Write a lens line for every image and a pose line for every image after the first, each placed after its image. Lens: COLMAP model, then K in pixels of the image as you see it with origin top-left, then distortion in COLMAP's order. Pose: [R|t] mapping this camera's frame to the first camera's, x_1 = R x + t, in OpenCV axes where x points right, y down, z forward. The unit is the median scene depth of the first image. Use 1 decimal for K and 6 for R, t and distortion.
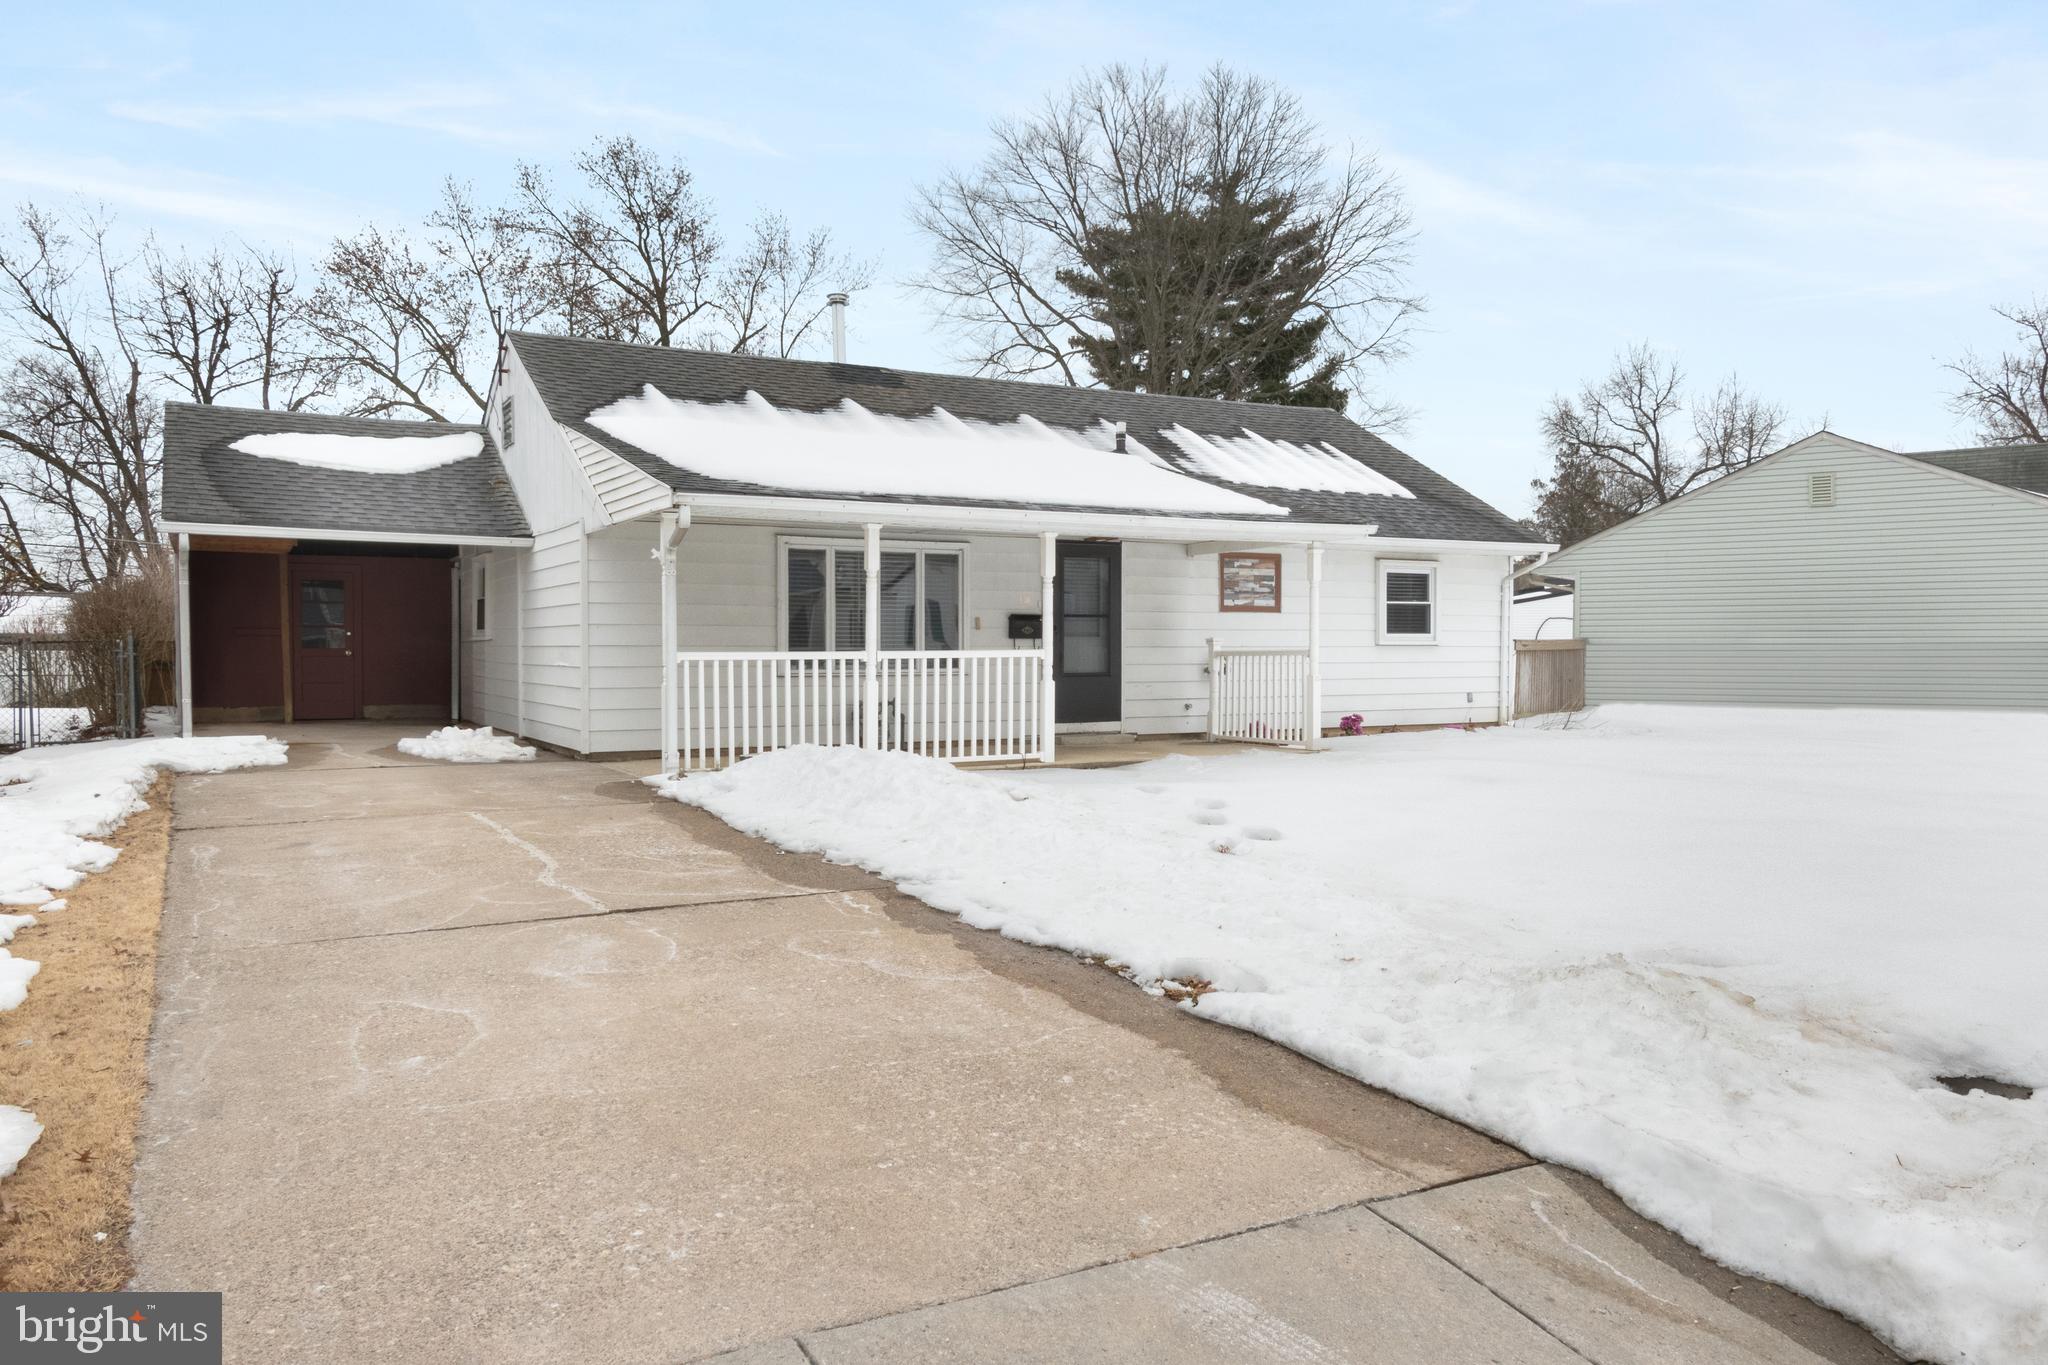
lens RADIAL K [[1427.0, 0, 1026.4], [0, 1427.0, 691.3], [0, 0, 1]] dist [-0.000567, 0.001102]
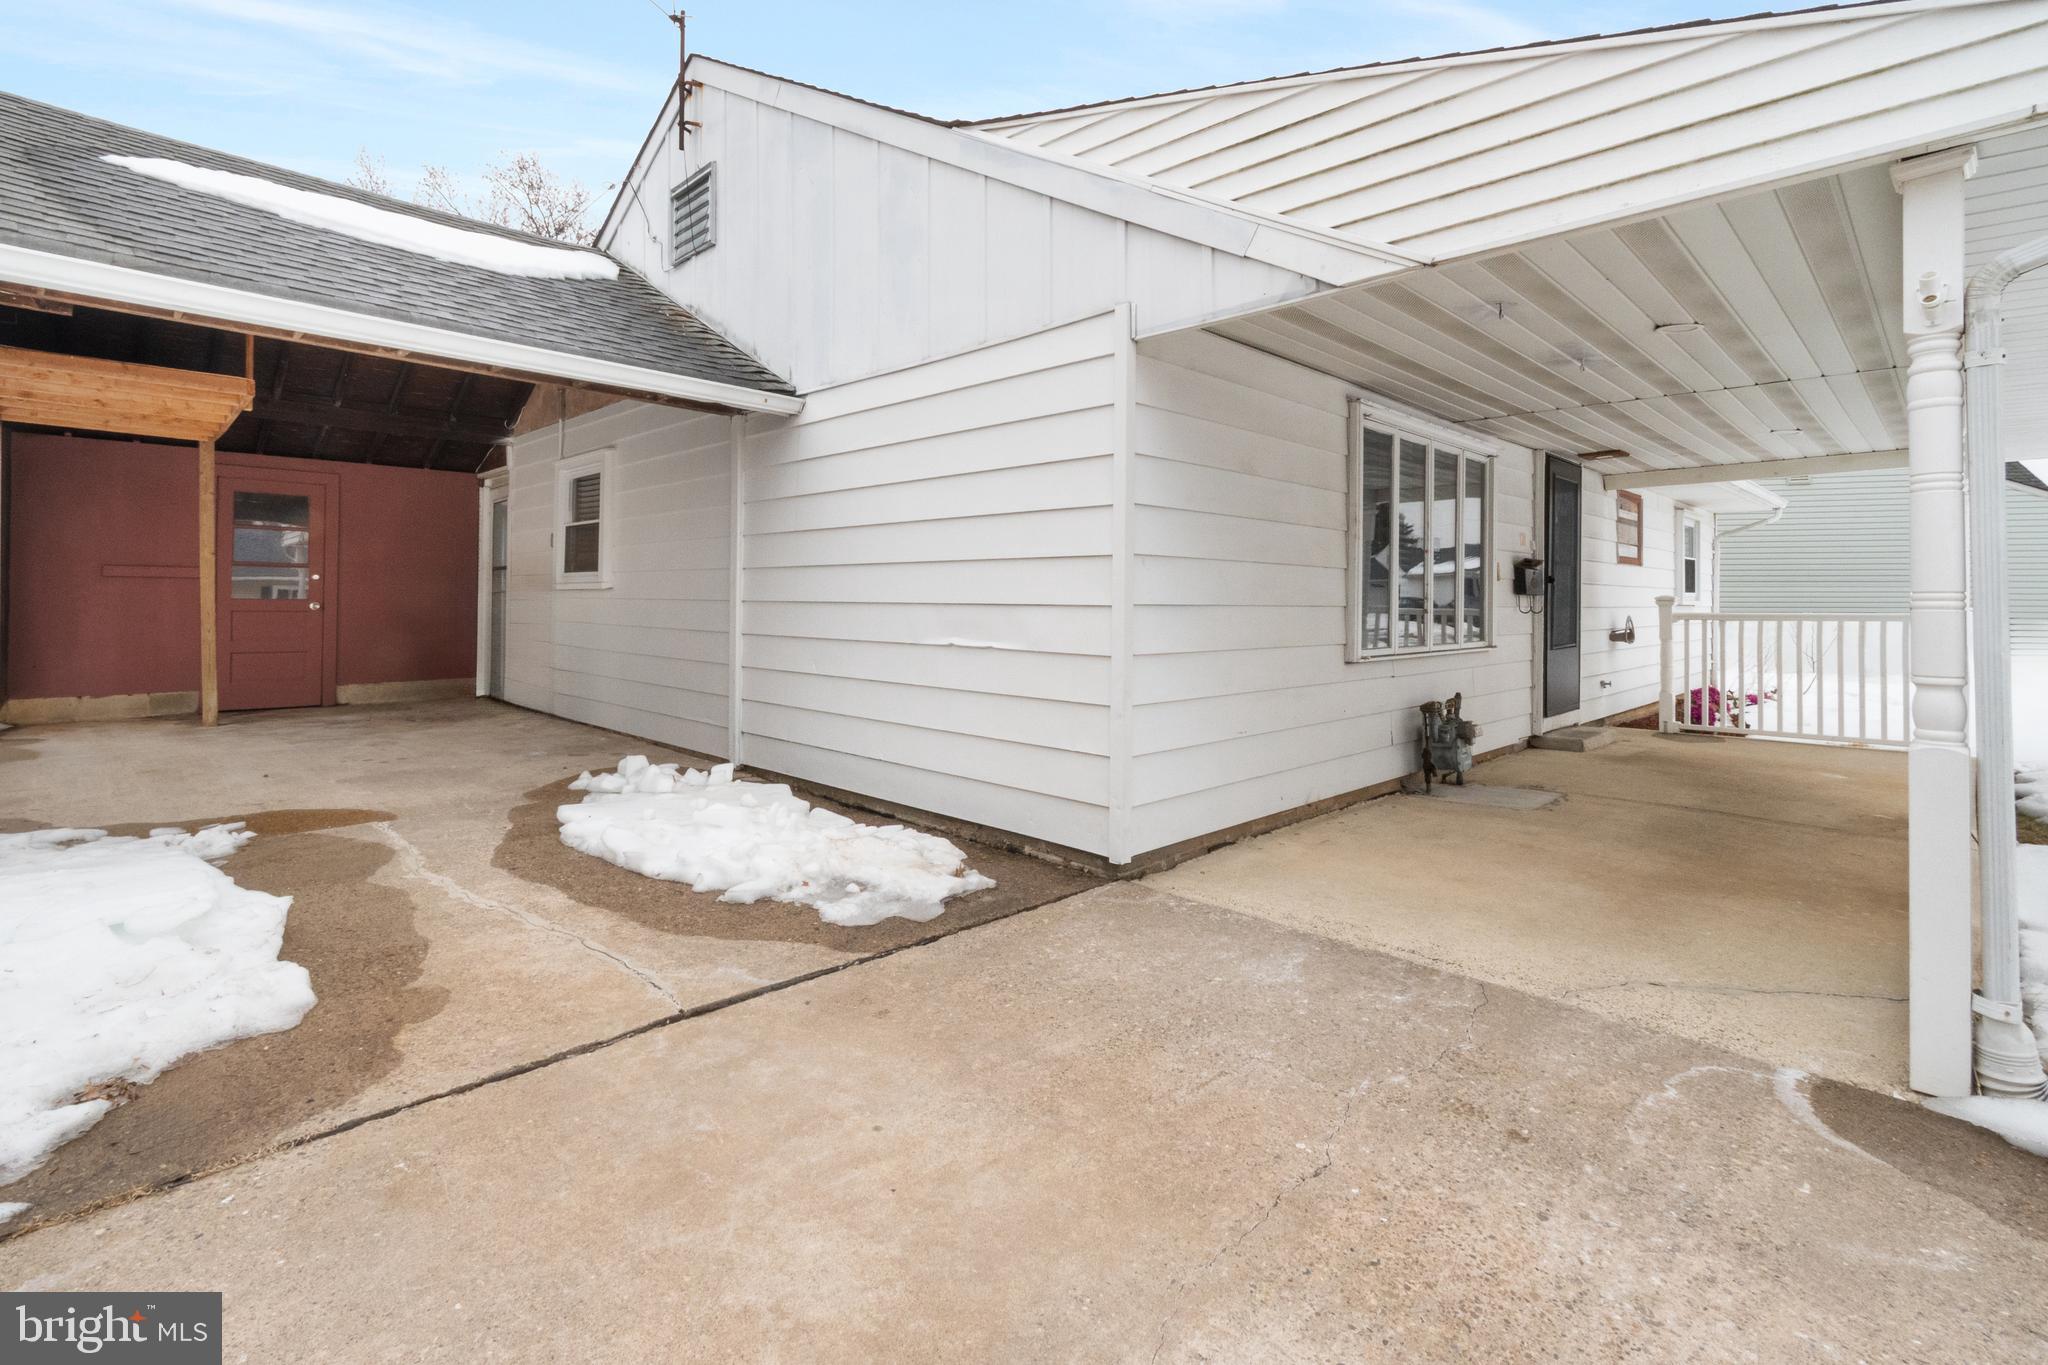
lens RADIAL K [[950.0, 0, 1025.6], [0, 950.0, 603.3], [0, 0, 1]] dist [0.003315, -0.000413]
pose [[0.965218, 0.006014, 0.261377, -0.338717], [0.000472, 0.999694, -0.024745, -0.021122], [-0.261445, 0.024008, 0.964920, 0.608295]]
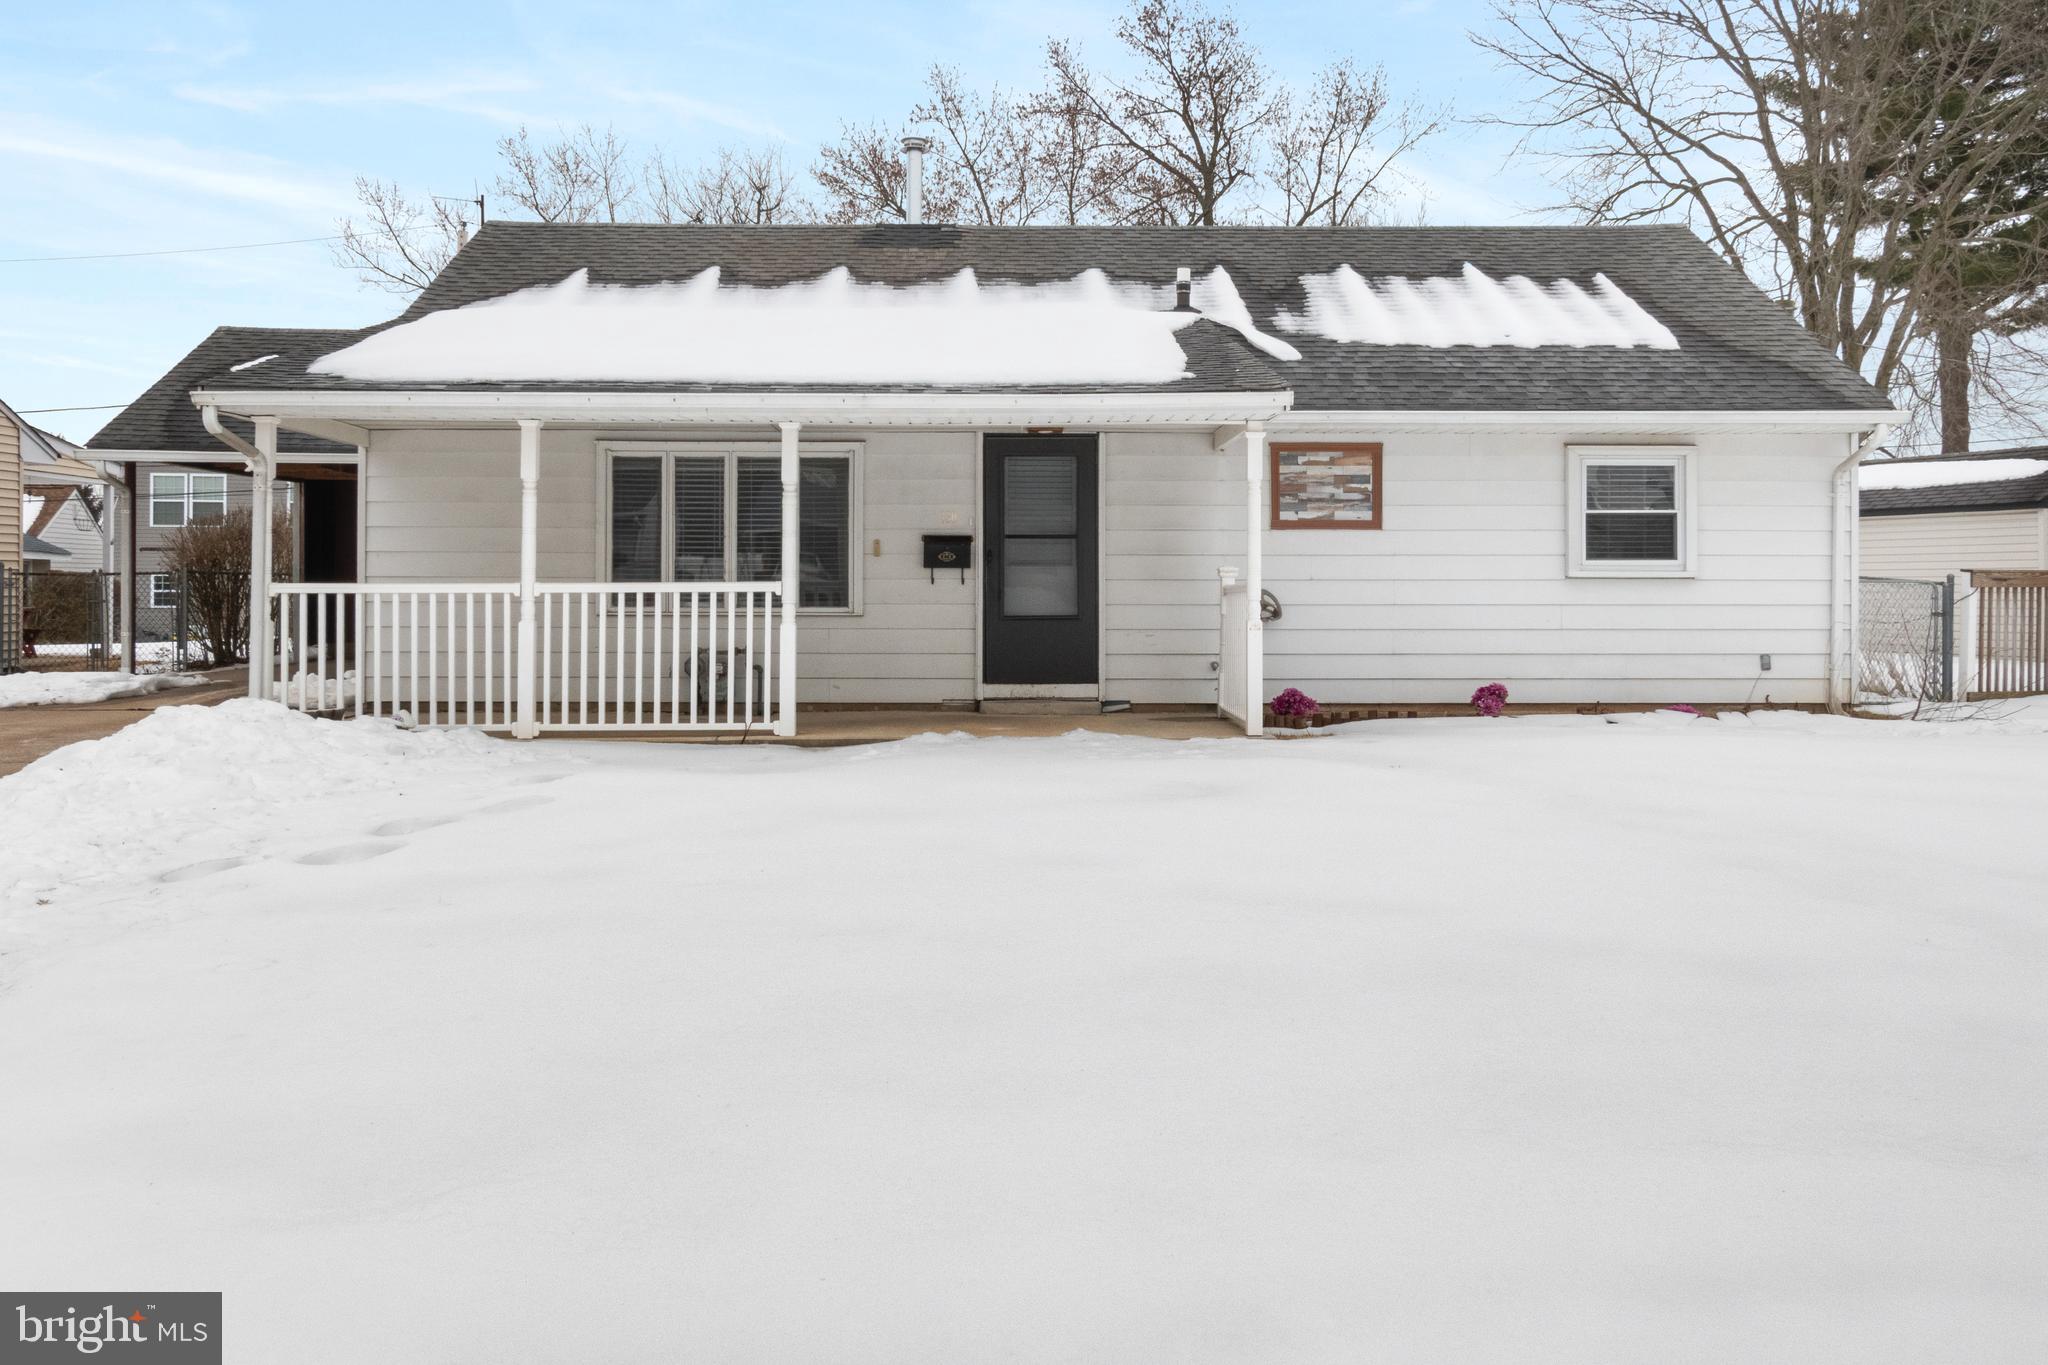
lens RADIAL K [[1697.6, 0, 1024.1], [0, 1697.6, 559.8], [0, 0, 1]] dist [0.010622, -0.001324]
pose [[0.892650, -0.003867, -0.450735, 0.422859], [-0.016182, 0.999044, -0.040619, -0.005935], [0.450461, 0.043553, 0.891733, 0.226415]]
